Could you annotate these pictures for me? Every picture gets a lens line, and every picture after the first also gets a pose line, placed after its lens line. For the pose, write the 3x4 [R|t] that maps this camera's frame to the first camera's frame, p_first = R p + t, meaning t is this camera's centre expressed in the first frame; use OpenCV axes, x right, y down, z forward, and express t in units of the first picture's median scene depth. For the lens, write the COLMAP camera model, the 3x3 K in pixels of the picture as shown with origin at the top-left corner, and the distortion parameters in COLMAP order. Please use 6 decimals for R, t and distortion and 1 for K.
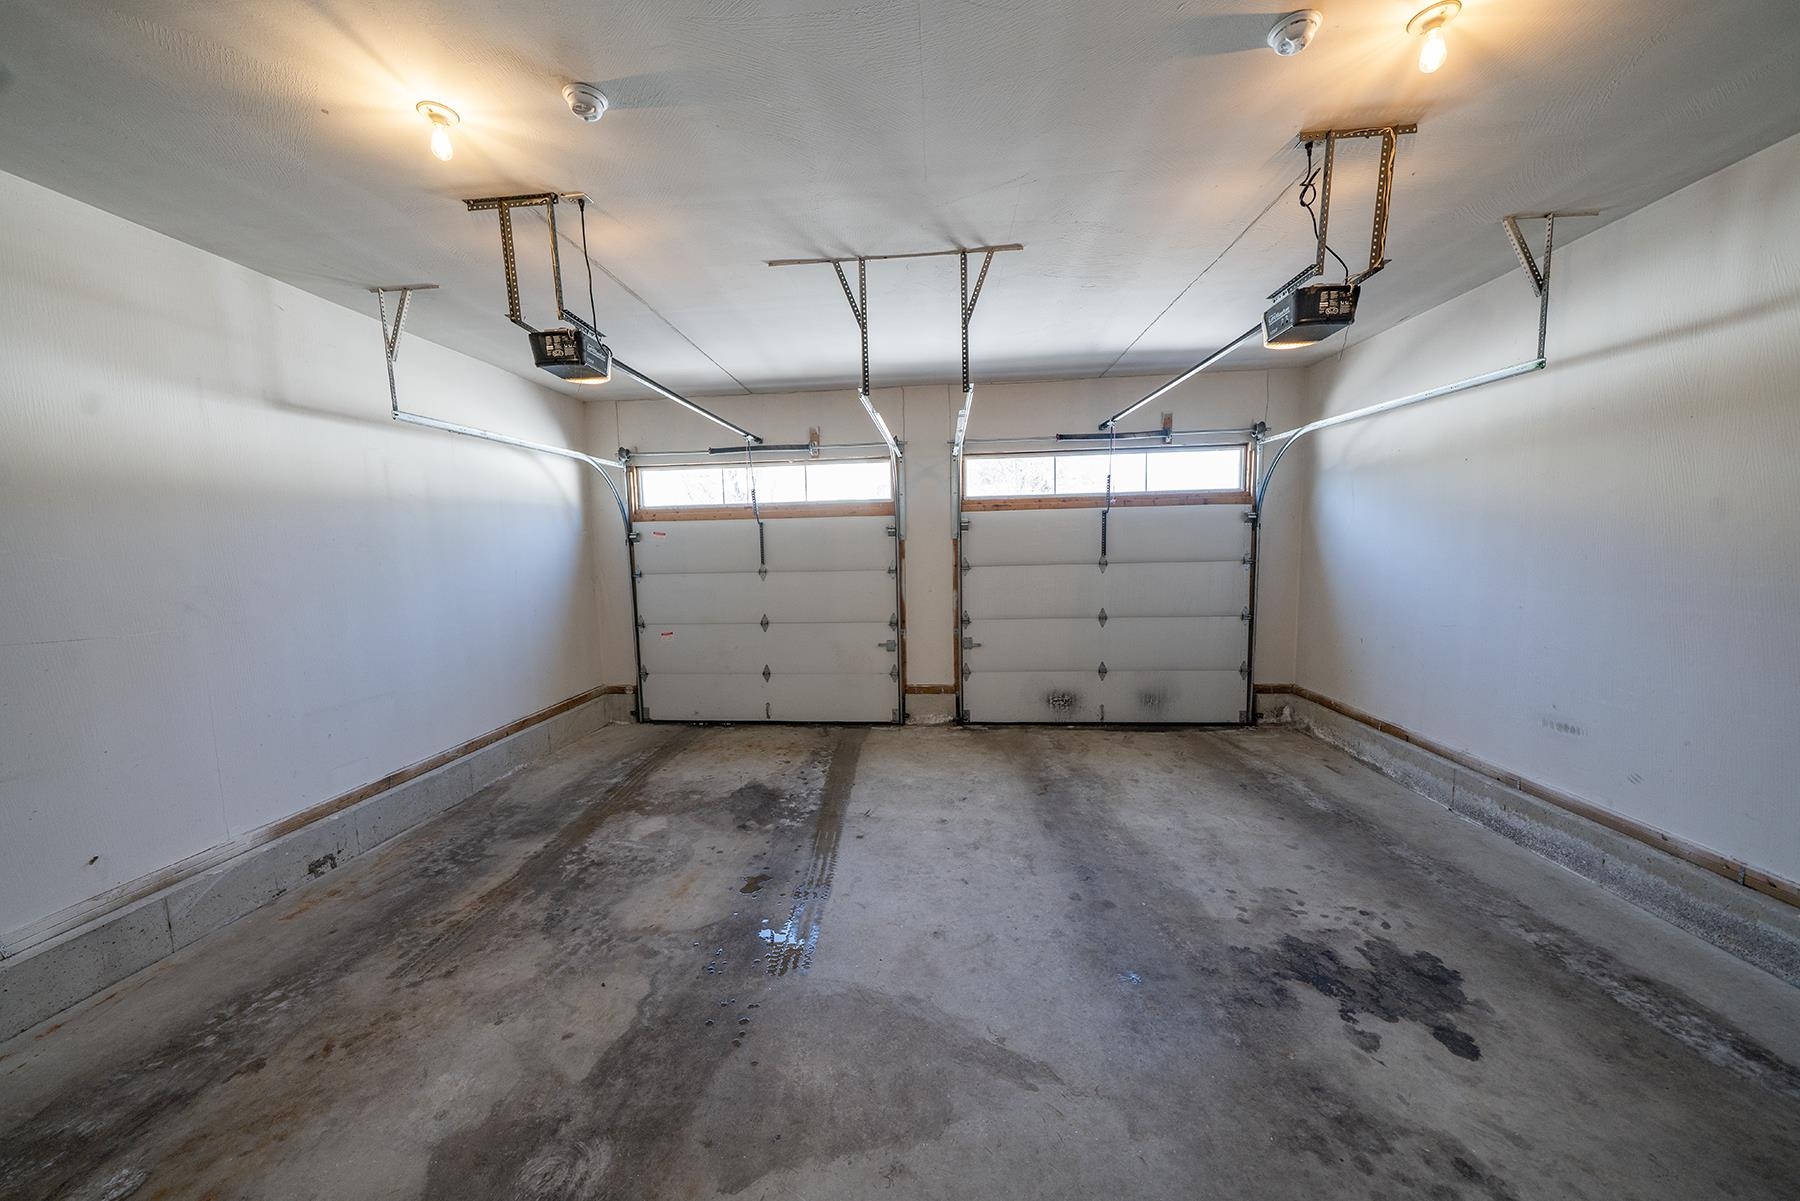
lens RADIAL K [[610.2, 0, 881.6], [0, 610.2, 605.9], [0, 0, 1]] dist [-0.007361, 0.000188]
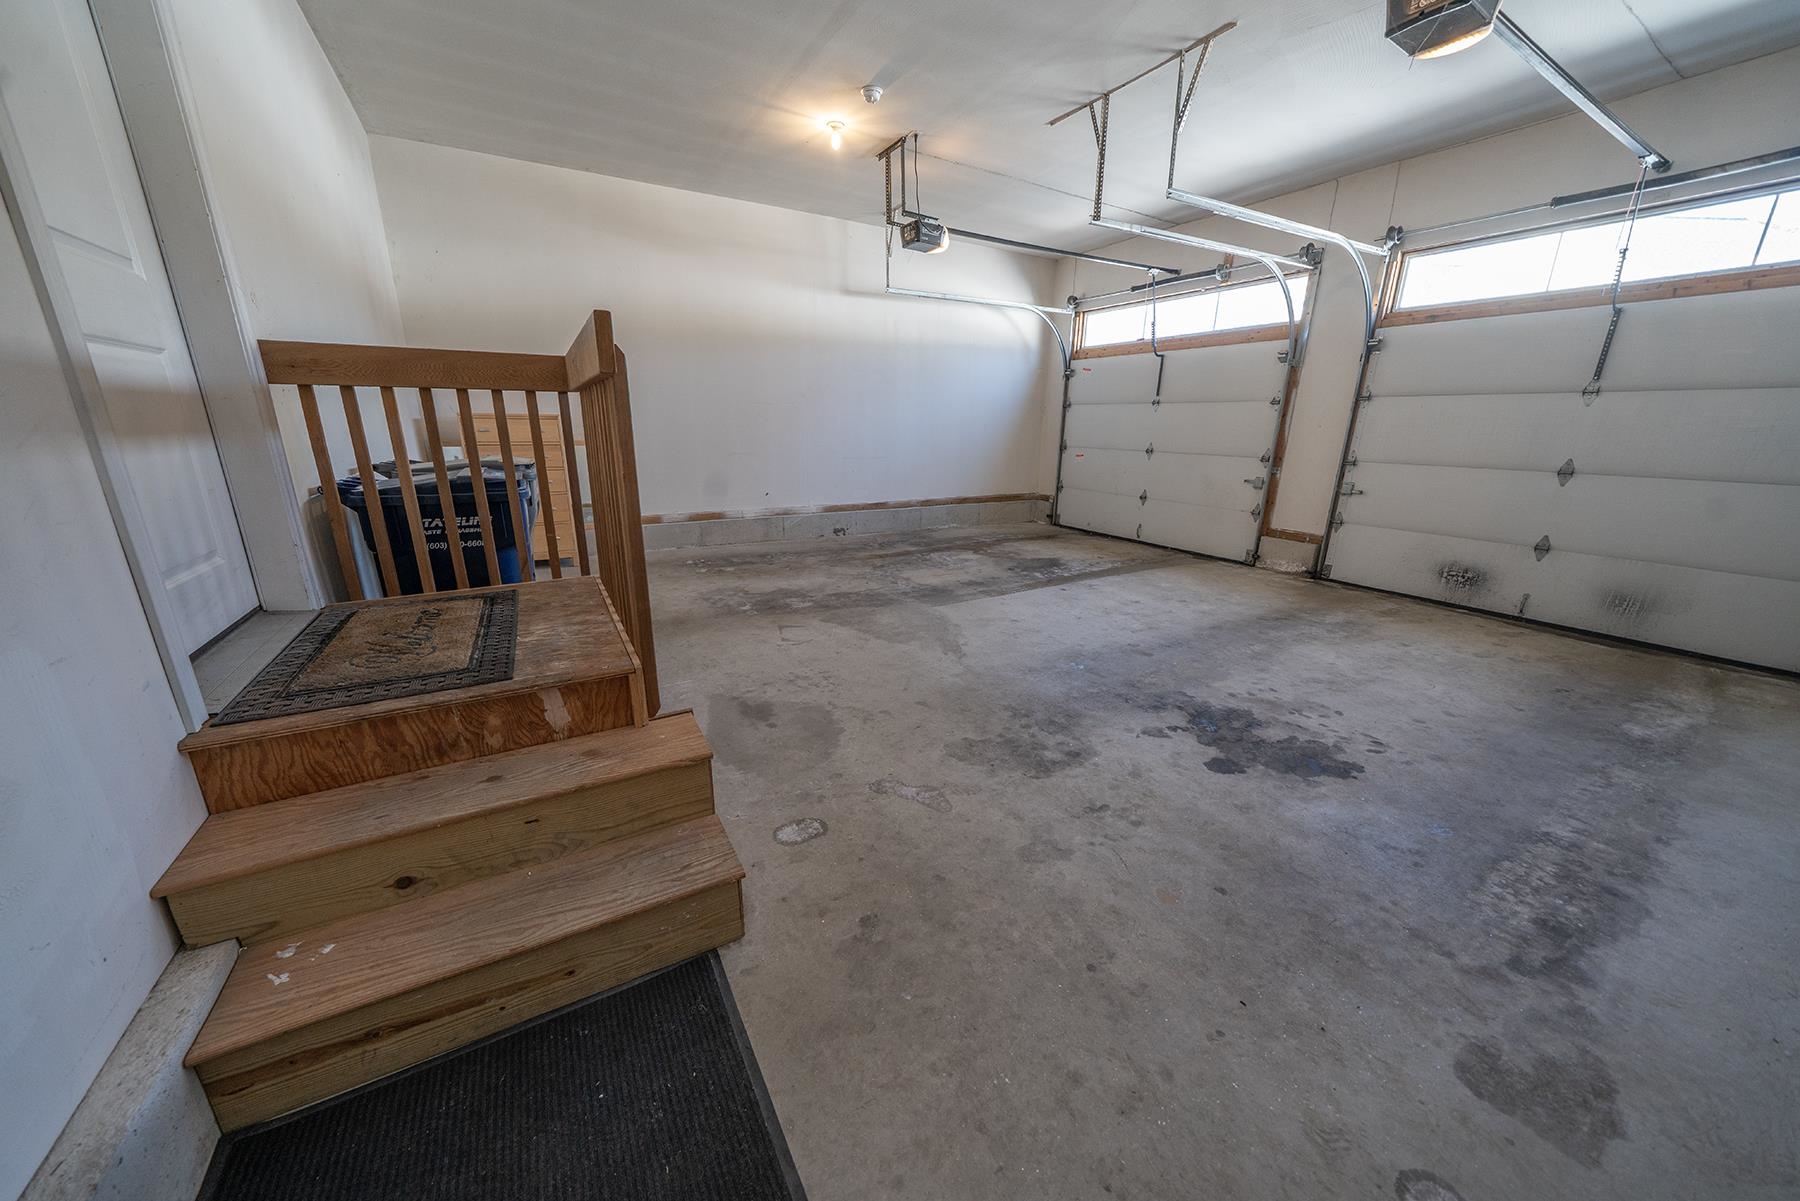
lens RADIAL K [[610.2, 0, 889.8], [0, 610.2, 607.0], [0, 0, 1]] dist [-0.007361, 0.000188]
pose [[0.576909, 0.265251, -0.772540, 0.705500], [-0.106441, 0.962152, 0.250868, 0.110293], [0.809844, -0.062498, 0.583307, -0.076143]]
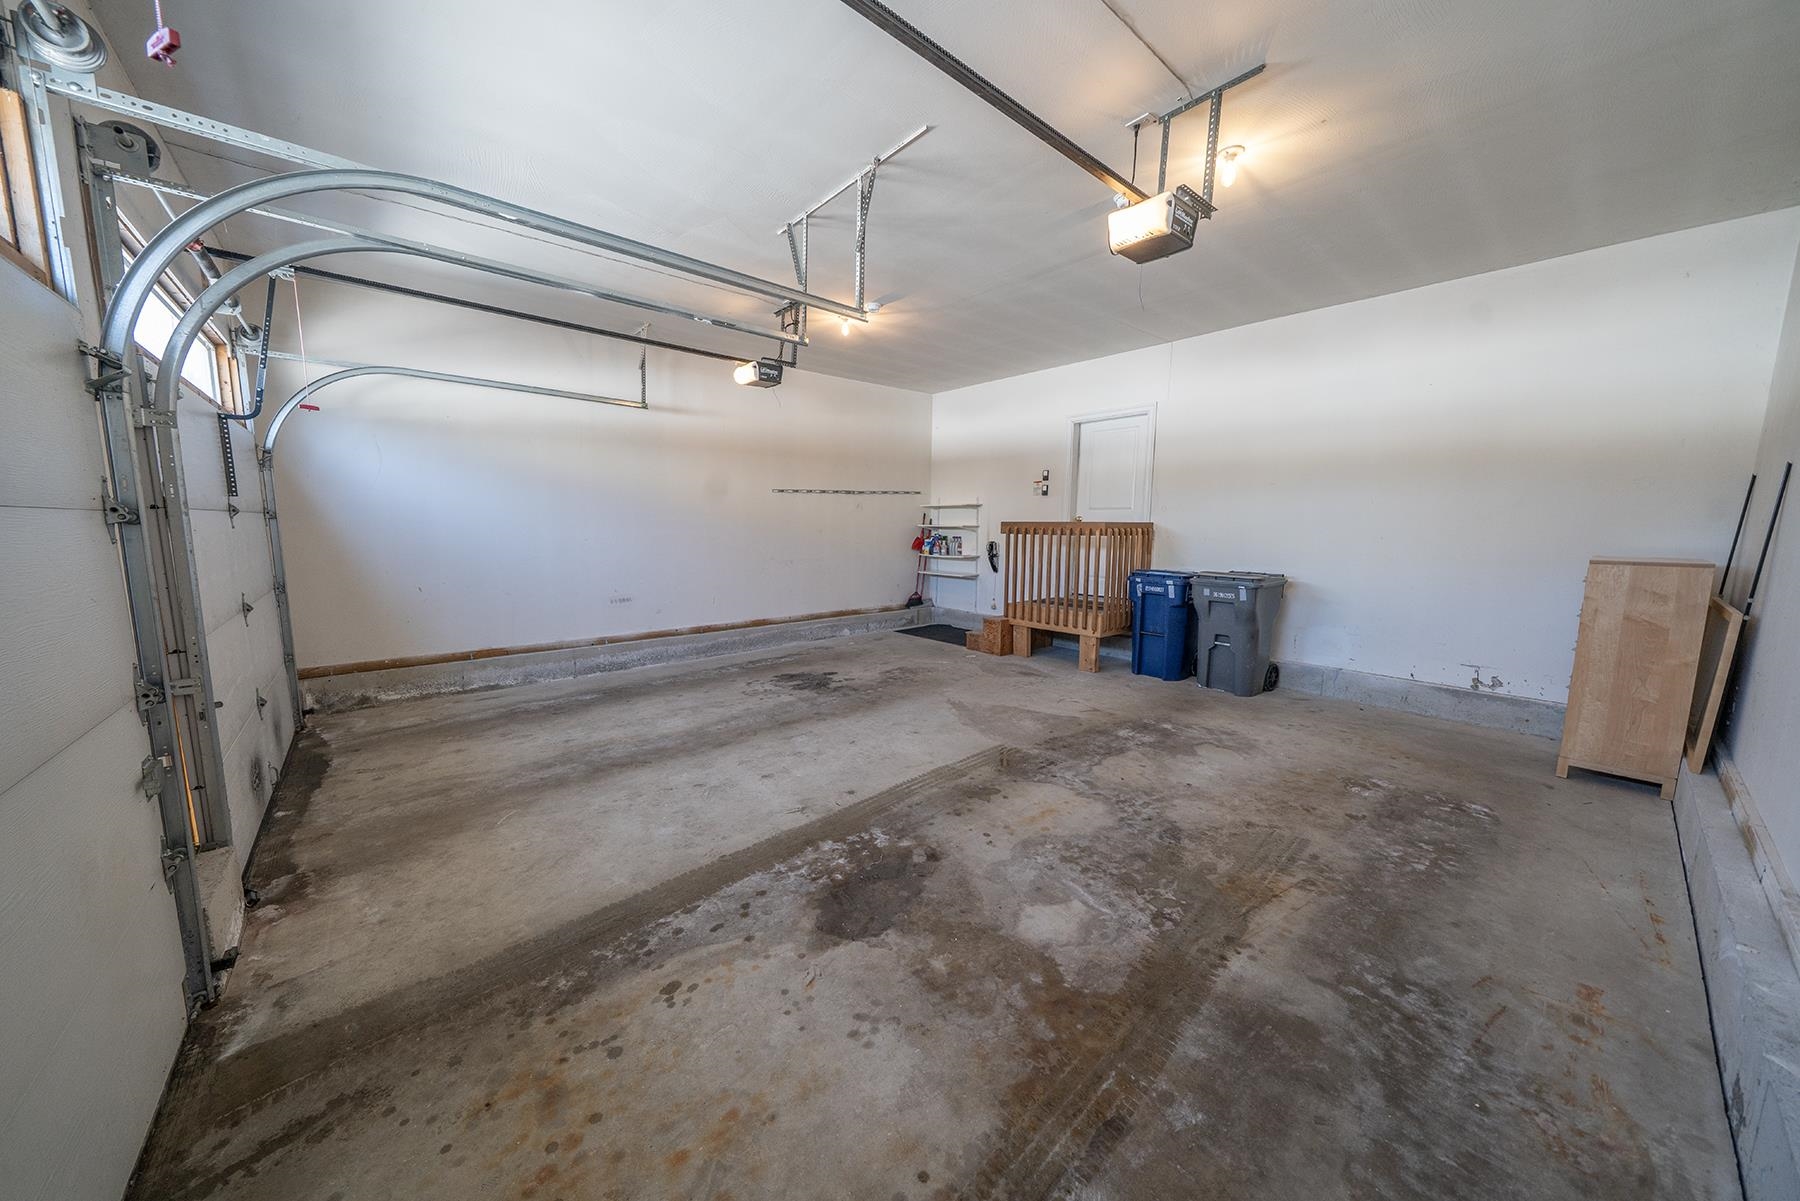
lens RADIAL K [[610.2, 0, 887.1], [0, 610.2, 605.0], [0, 0, 1]] dist [-0.007361, 0.000188]
pose [[-0.709677, -0.076243, 0.700390, -0.627402], [0.080323, 0.978889, 0.187948, -0.059326], [-0.699934, 0.189640, -0.688571, 1.388157]]
